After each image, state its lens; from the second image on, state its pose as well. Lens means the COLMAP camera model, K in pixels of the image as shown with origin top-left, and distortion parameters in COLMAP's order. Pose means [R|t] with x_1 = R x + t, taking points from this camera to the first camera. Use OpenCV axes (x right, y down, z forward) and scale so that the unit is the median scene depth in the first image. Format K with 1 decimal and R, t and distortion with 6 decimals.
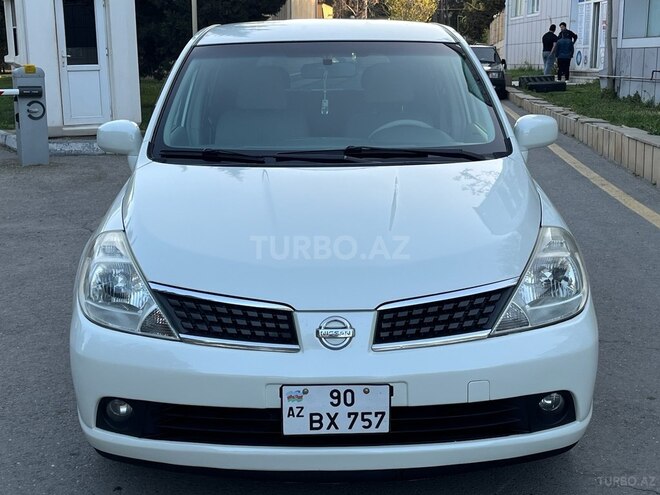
lens RADIAL K [[983.9, 0, 324.9], [0, 983.9, 246.8], [0, 0, 1]] dist [0.067782, 0.000000]
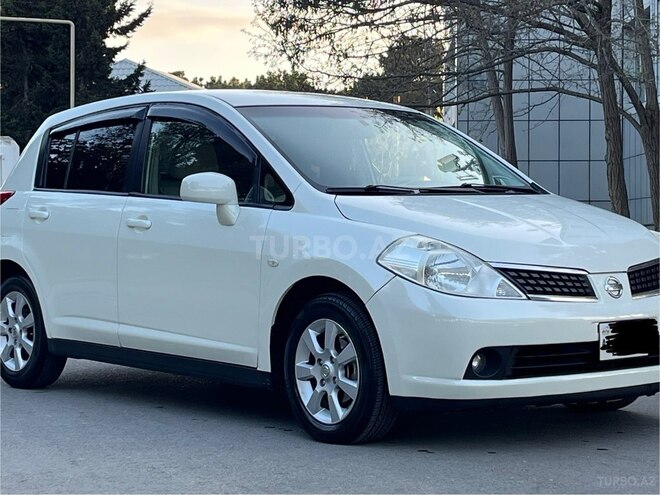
lens RADIAL K [[1522.9, 0, 333.3], [0, 1522.9, 245.0], [0, 0, 1]] dist [0.062277, 0.000000]
pose [[0.784723, -0.012900, 0.619712, -1.620990], [0.123791, 0.982904, -0.136293, 0.269019], [-0.607359, 0.183667, 0.772904, -0.452985]]
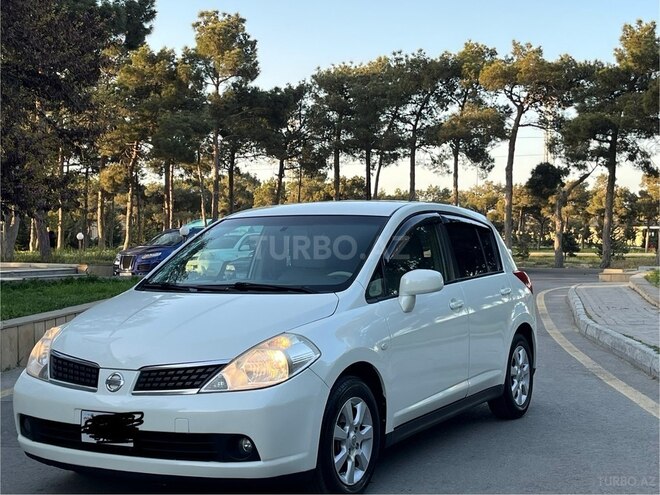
lens RADIAL K [[983.9, 0, 330.2], [0, 983.9, 243.2], [0, 0, 1]] dist [0.067782, 0.000000]
pose [[0.882687, 0.006890, -0.469910, 1.077491], [-0.098378, 0.980448, -0.170420, 0.103135], [0.459548, 0.196656, 0.866107, -0.310236]]
